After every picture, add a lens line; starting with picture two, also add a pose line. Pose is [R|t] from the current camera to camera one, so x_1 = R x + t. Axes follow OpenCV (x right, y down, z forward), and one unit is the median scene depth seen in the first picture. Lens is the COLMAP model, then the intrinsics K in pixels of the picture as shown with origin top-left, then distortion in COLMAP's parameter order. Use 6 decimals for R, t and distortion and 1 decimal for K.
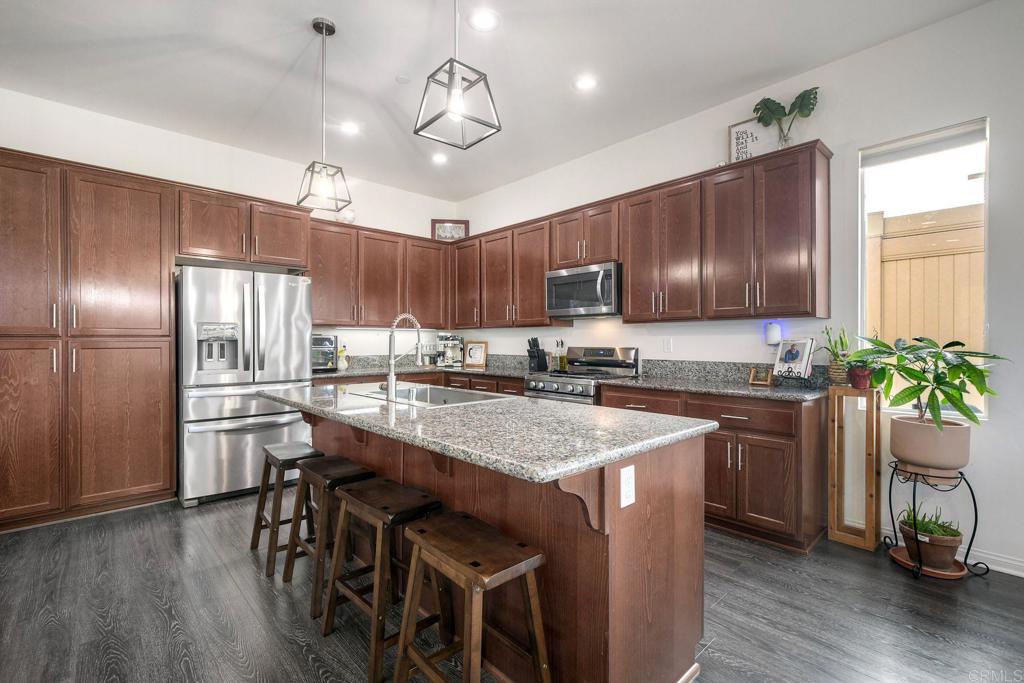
lens RADIAL K [[468.0, 0, 513.4], [0, 468.0, 338.4], [0, 0, 1]] dist [0.015712, 0.000335]
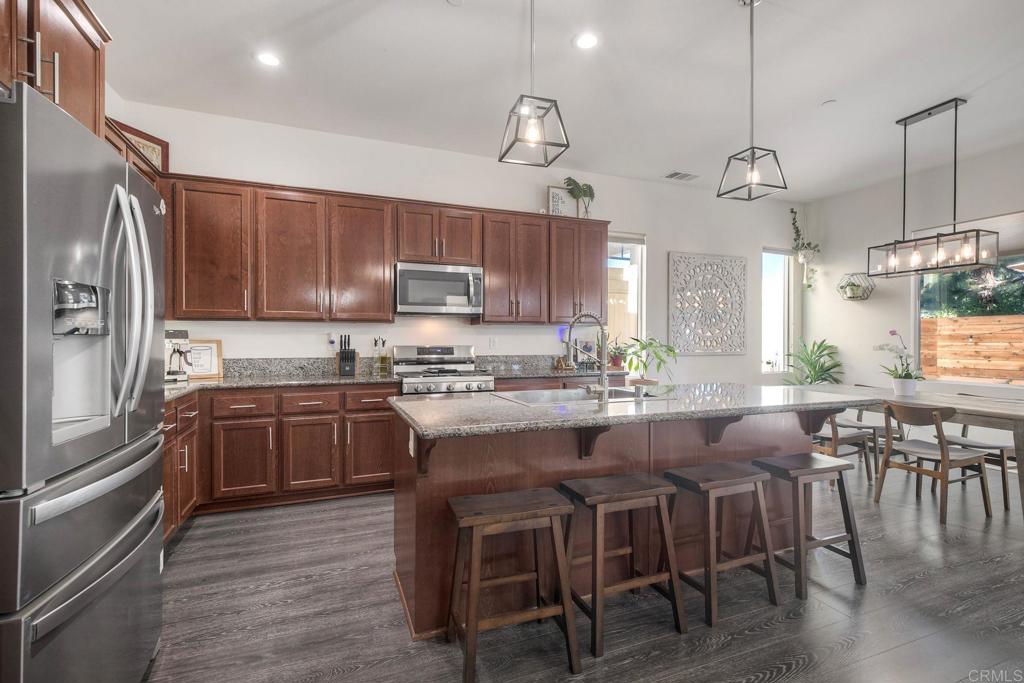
lens RADIAL K [[468.0, 0, 514.4], [0, 468.0, 345.8], [0, 0, 1]] dist [0.015712, 0.000335]
pose [[0.356796, -0.005120, 0.934168, -0.673180], [-0.004177, 0.999966, 0.007077, 0.010625], [-0.934173, -0.006427, 0.356762, 0.458930]]
